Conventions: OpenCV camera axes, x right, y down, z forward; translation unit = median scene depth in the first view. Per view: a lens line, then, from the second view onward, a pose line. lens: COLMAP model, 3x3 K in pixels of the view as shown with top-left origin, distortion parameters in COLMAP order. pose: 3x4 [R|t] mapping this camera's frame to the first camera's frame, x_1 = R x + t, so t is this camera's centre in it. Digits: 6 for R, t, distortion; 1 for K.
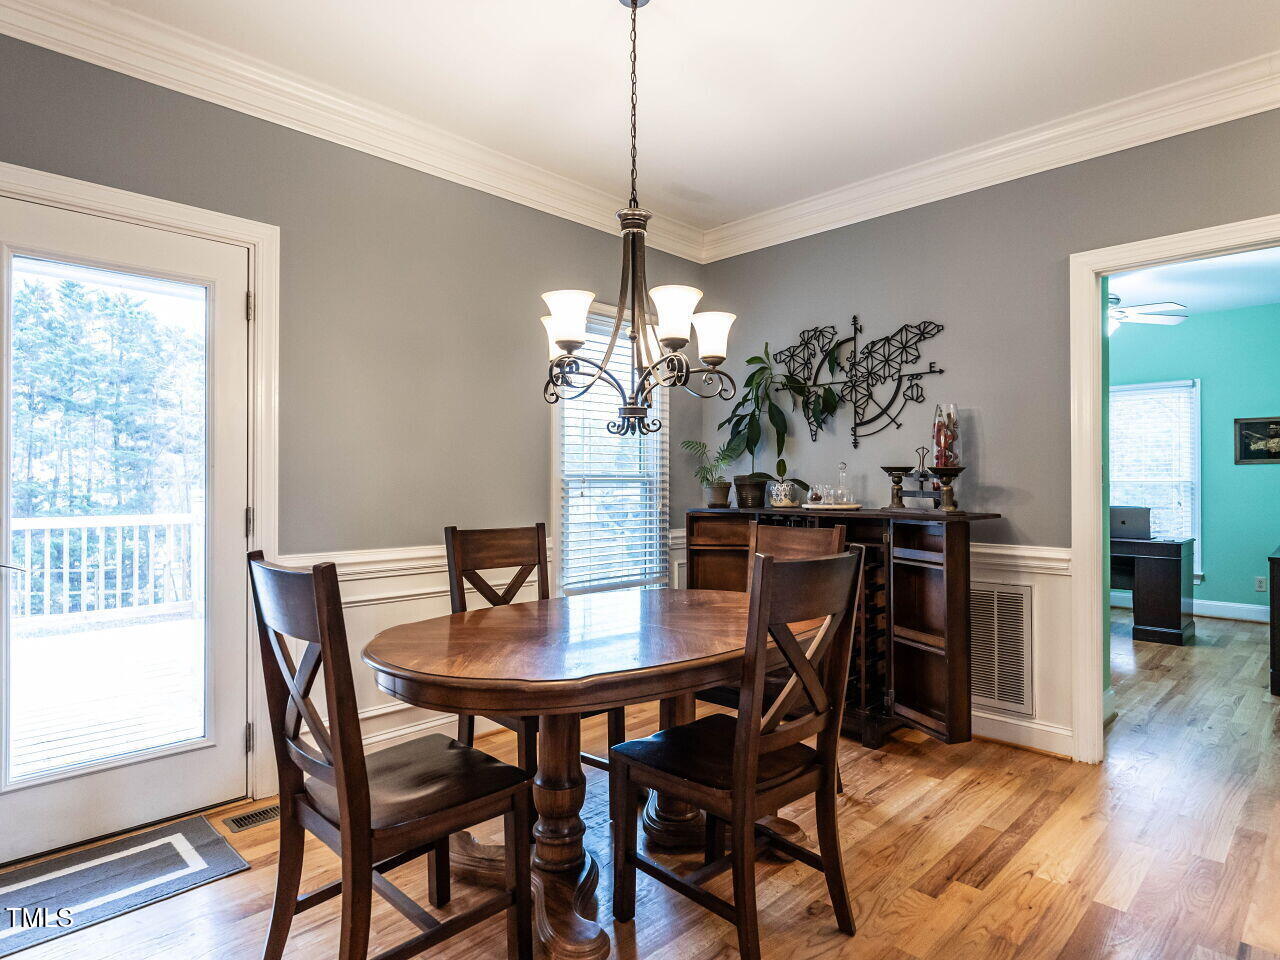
lens RADIAL K [[731.4, 0, 640.0], [0, 731.4, 480.0], [0, 0, 1]] dist [-0.000509, 0.002718]
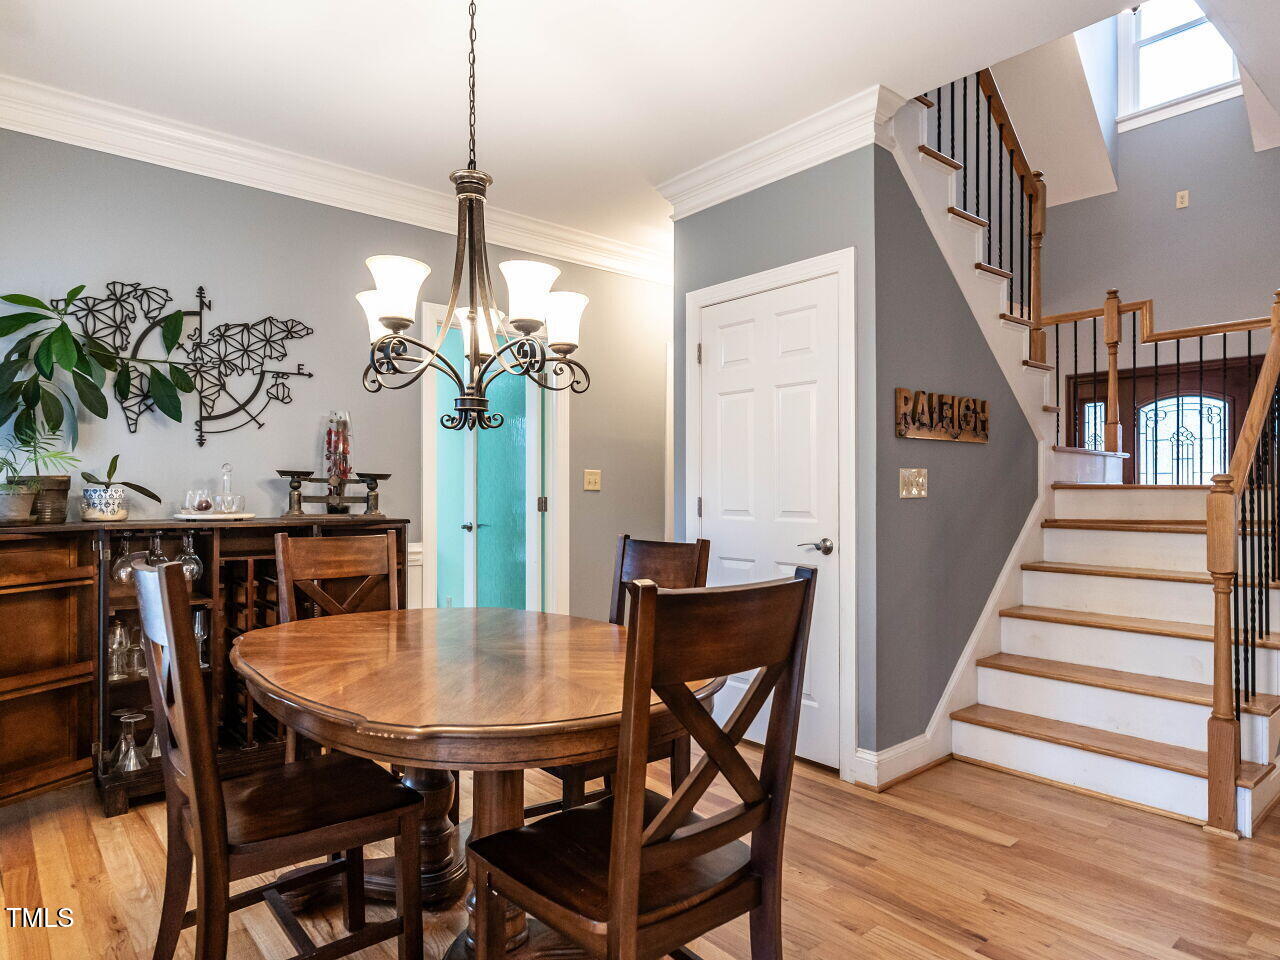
lens RADIAL K [[765.2, 0, 634.6], [0, 765.2, 494.4], [0, 0, 1]] dist [-0.003413, -0.000189]
pose [[0.082226, -0.004694, 0.996603, -0.552458], [-0.005400, 0.999972, 0.005155, 0.004203], [-0.996599, -0.005806, 0.082199, 0.455144]]
